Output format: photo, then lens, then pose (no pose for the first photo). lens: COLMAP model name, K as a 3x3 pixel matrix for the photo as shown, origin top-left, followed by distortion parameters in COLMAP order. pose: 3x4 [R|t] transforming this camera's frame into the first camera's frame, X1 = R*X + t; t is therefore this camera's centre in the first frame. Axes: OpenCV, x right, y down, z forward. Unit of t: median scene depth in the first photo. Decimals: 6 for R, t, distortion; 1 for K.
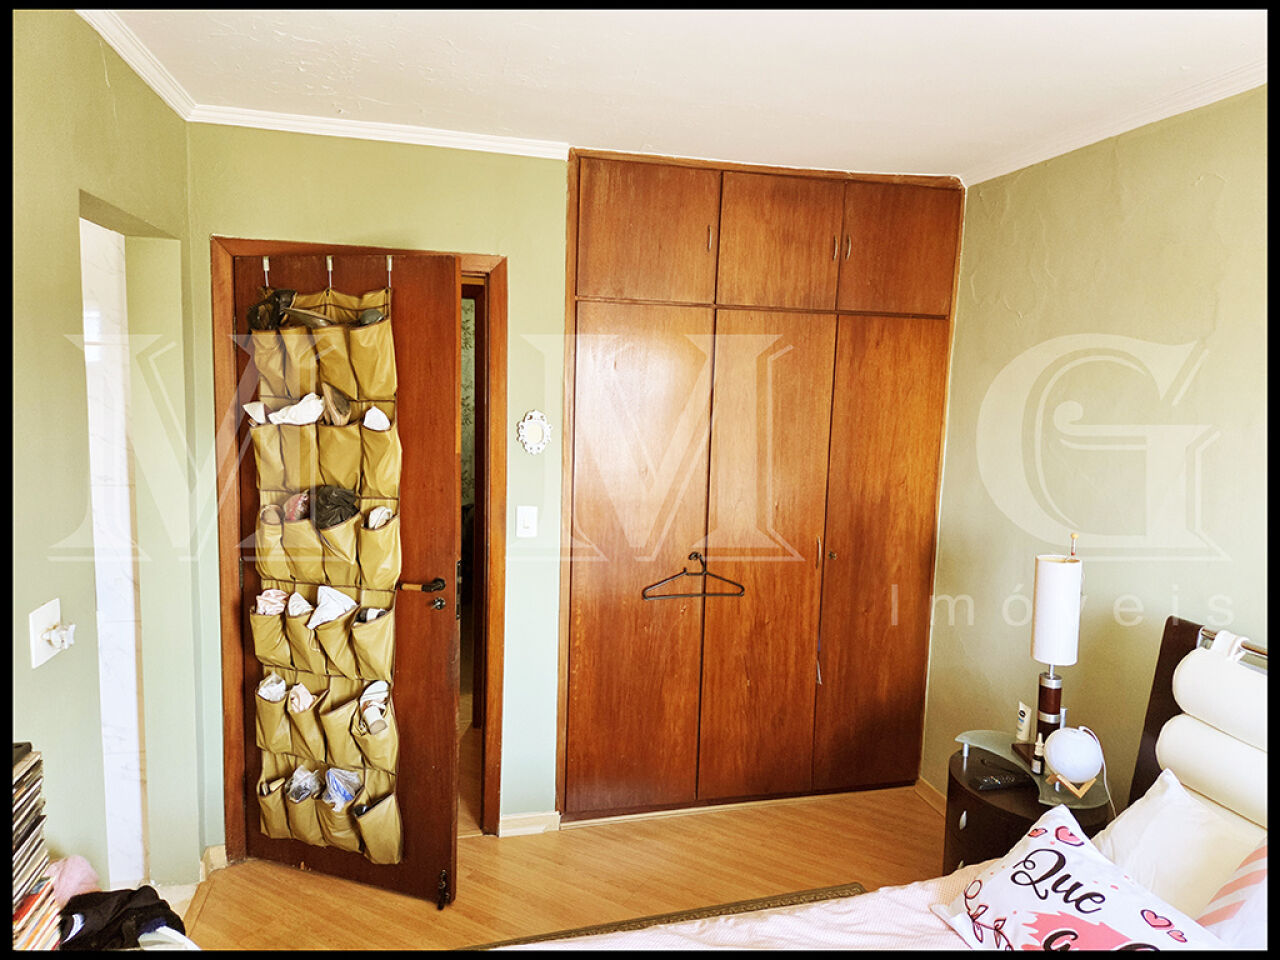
lens RADIAL K [[837.5, 0, 652.5], [0, 837.5, 473.3], [0, 0, 1]] dist [0.077799, -0.069512]
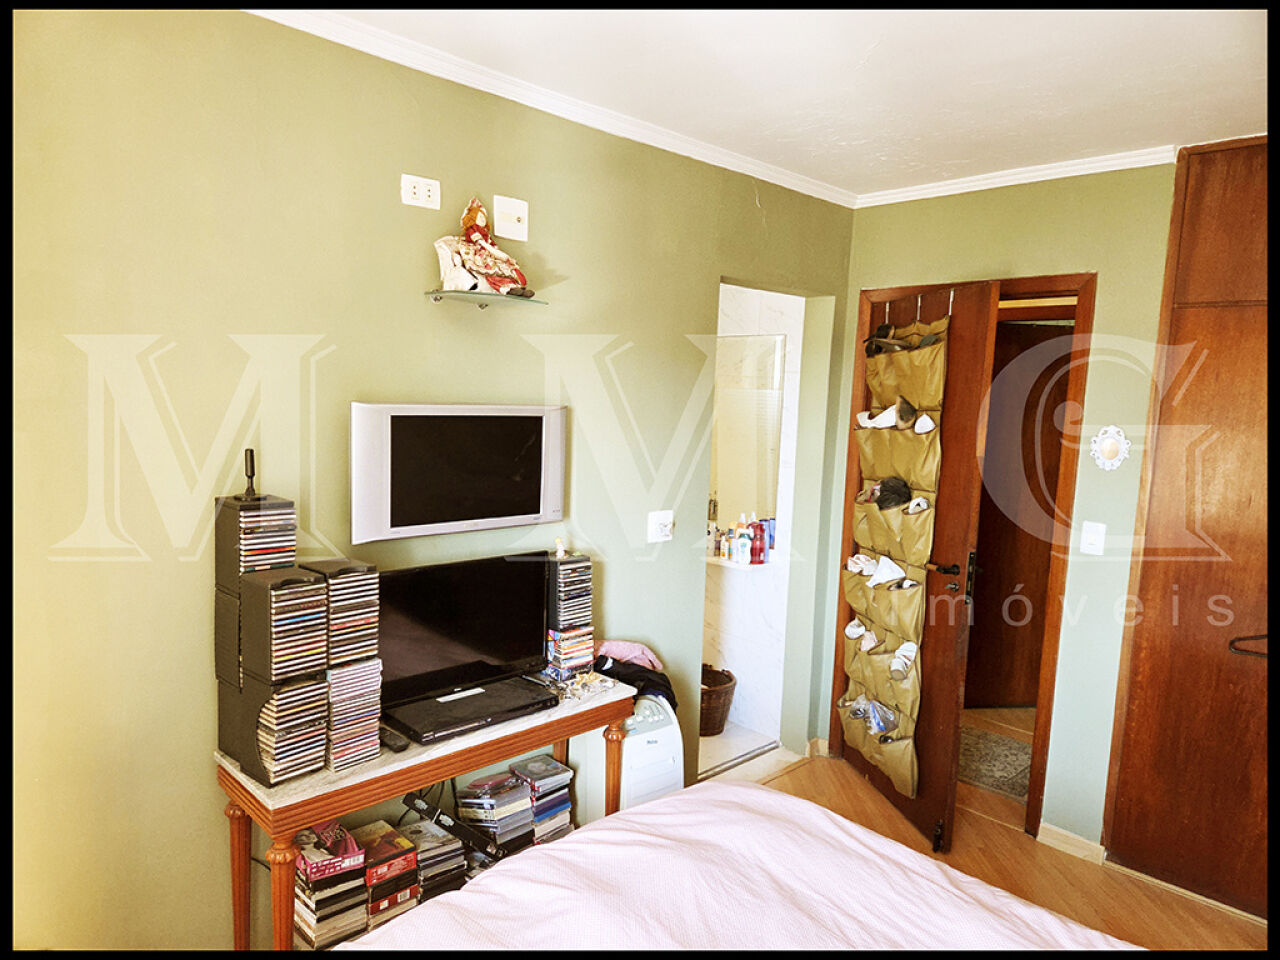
lens RADIAL K [[837.5, 0, 622.5], [0, 837.5, 496.3], [0, 0, 1]] dist [0.077799, -0.069512]
pose [[0.494627, 0.098042, -0.863558, 0.428217], [-0.117977, 0.991994, 0.045049, 0.028489], [0.861061, 0.079597, 0.502234, 0.016967]]
